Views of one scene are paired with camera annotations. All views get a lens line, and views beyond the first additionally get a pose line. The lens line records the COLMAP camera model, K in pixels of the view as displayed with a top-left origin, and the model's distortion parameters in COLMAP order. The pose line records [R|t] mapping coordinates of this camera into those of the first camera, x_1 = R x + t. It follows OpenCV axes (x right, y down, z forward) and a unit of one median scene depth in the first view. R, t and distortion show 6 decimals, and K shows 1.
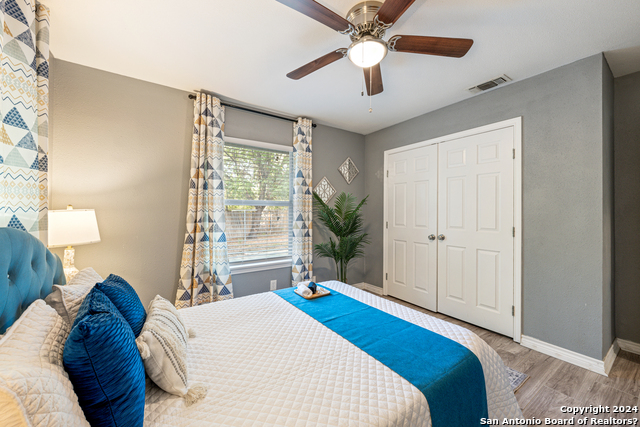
lens RADIAL K [[246.5, 0, 321.3], [0, 246.5, 213.0], [0, 0, 1]] dist [-0.000456, -0.000104]
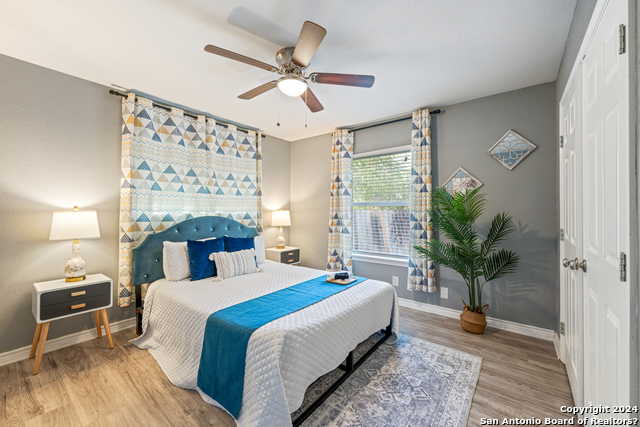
lens RADIAL K [[246.5, 0, 314.4], [0, 246.5, 209.2], [0, 0, 1]] dist [-0.000456, -0.000104]
pose [[0.306475, -0.008579, -0.951840, 0.826468], [-0.003910, 0.999940, -0.010272, -0.002482], [0.951871, 0.006870, 0.306423, 0.408354]]
